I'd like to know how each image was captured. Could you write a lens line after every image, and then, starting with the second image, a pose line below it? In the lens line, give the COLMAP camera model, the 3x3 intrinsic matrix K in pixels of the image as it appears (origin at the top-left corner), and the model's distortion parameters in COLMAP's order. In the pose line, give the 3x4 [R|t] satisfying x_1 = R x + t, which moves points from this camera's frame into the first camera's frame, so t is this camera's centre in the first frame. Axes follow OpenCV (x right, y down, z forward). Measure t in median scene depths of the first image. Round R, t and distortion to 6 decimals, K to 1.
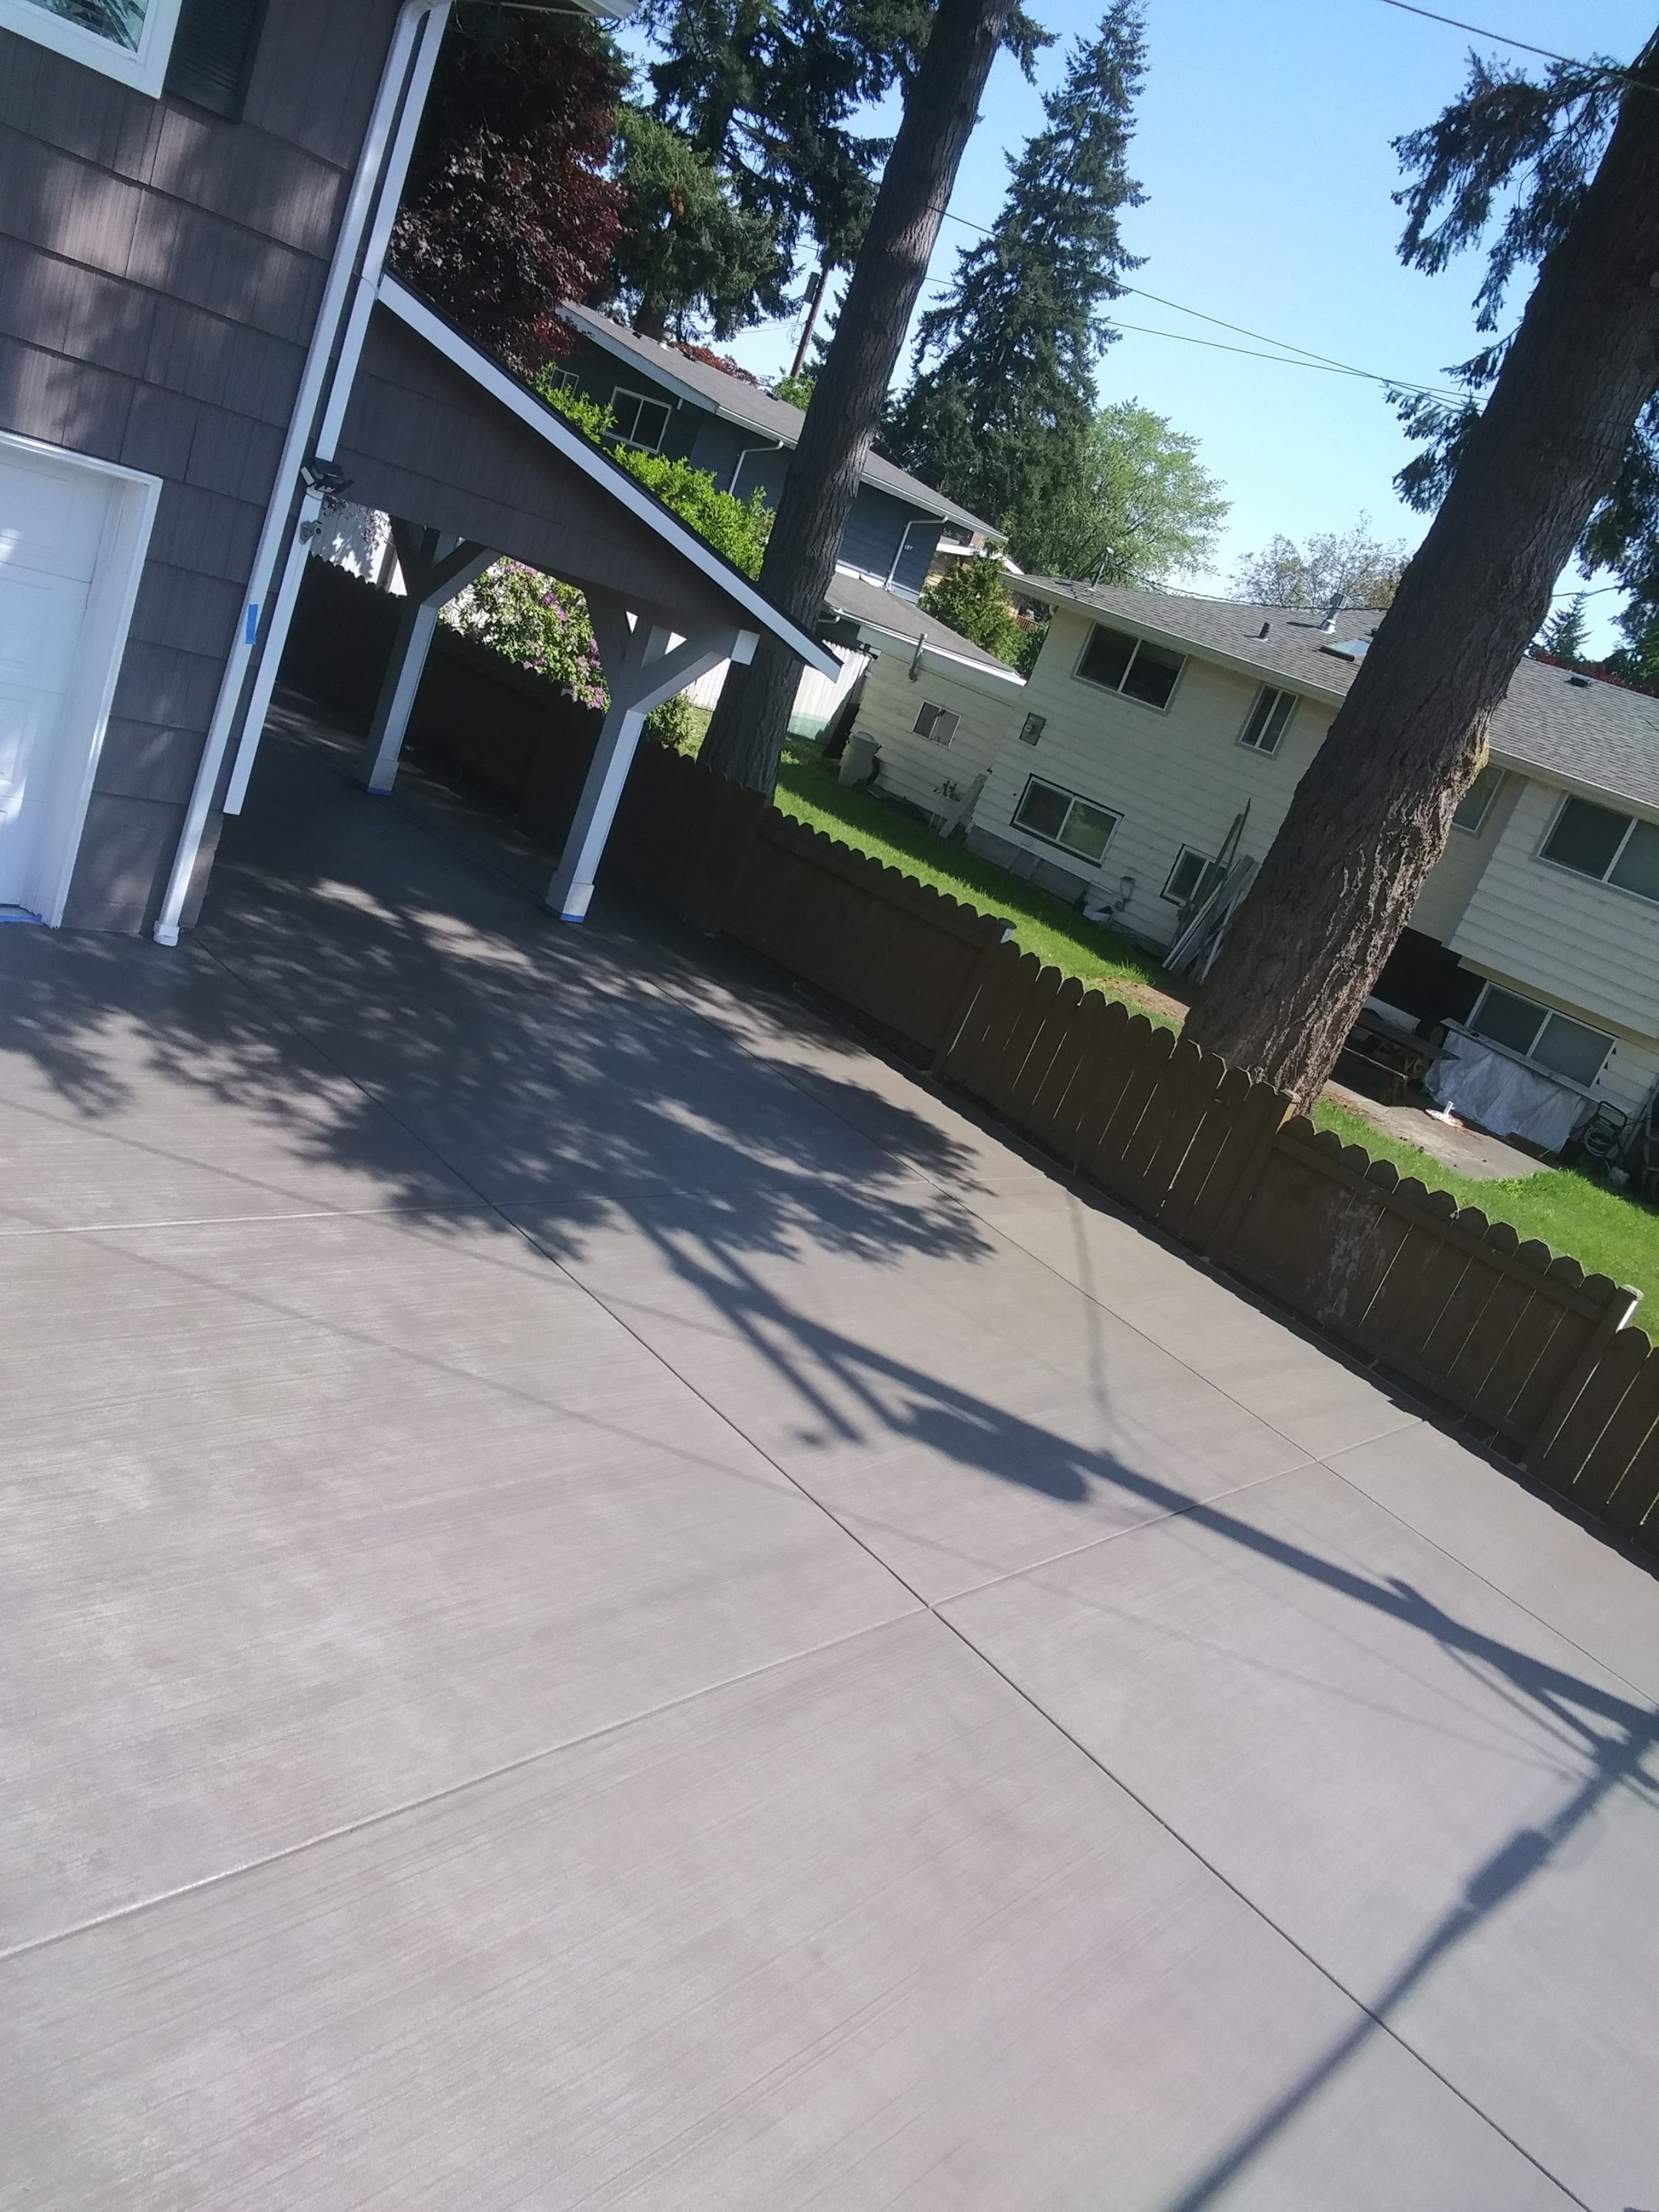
lens RADIAL K [[1686.0, 0, 829.5], [0, 1686.0, 1106.0], [0, 0, 1]] dist [0.075841, -0.124594]
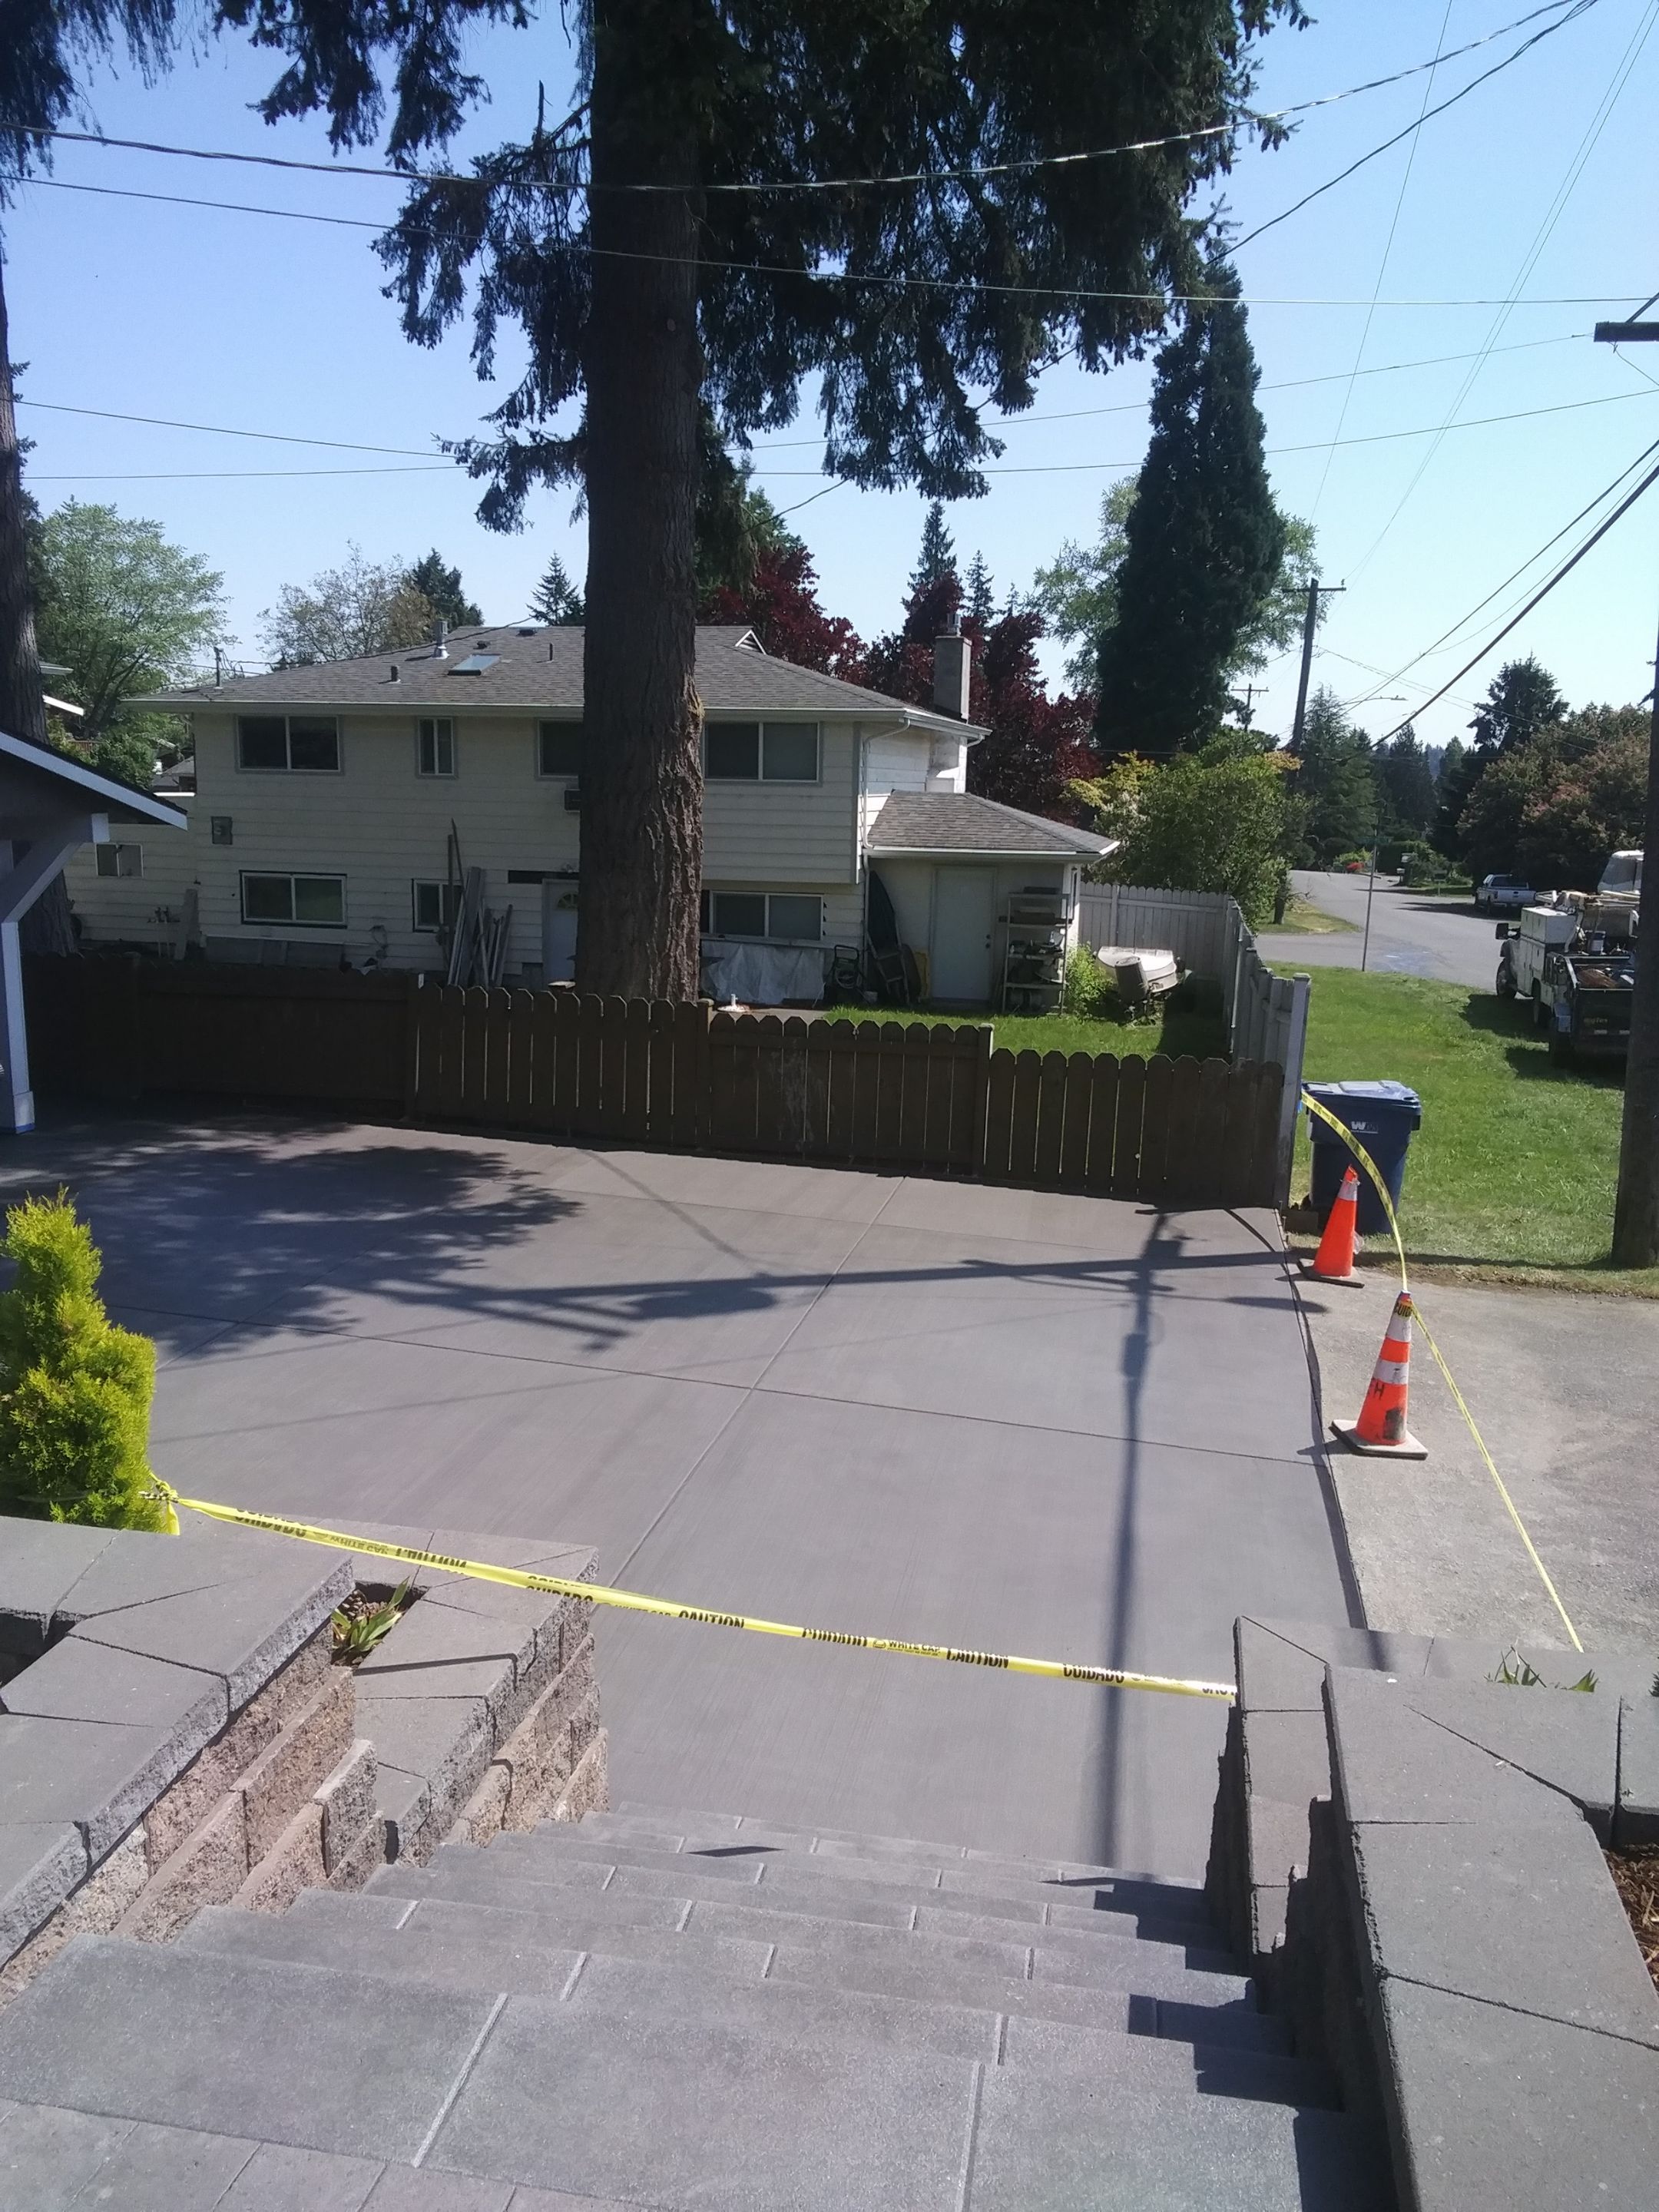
lens RADIAL K [[1686.0, 0, 829.5], [0, 1686.0, 1106.0], [0, 0, 1]] dist [0.075841, -0.124594]
pose [[0.807857, -0.418880, 0.414617, -0.252651], [0.425278, 0.901342, 0.081979, -0.000045], [-0.408051, 0.110100, 0.906296, -0.208806]]
